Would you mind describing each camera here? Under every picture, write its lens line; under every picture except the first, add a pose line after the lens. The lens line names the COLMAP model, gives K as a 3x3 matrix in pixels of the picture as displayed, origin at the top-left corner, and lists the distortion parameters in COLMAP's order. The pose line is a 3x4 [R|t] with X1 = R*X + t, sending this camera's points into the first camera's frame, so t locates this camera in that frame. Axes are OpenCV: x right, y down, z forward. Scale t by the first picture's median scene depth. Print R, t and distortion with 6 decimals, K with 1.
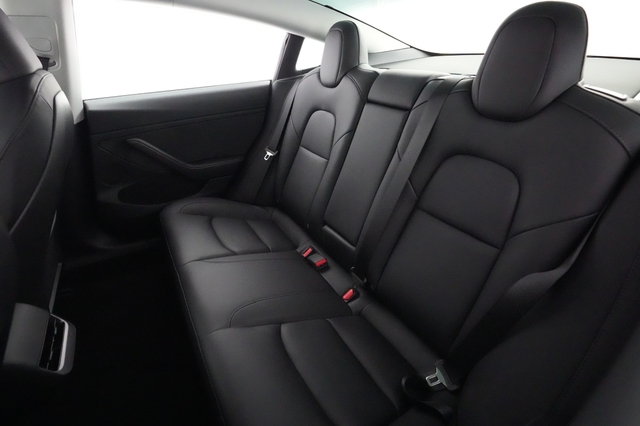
lens RADIAL K [[316.4, 0, 325.5], [0, 316.4, 212.9], [0, 0, 1]] dist [-0.001070, 0.000553]
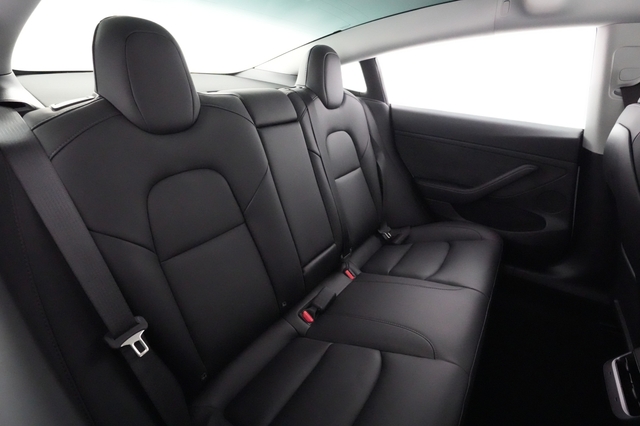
lens RADIAL K [[316.4, 0, 325.5], [0, 316.4, 212.9], [0, 0, 1]] dist [-0.001070, 0.000553]
pose [[-0.437064, -0.373910, 0.818026, -0.635383], [0.402444, 0.732073, 0.549644, -0.496698], [-0.804372, 0.569439, -0.169485, 0.971662]]
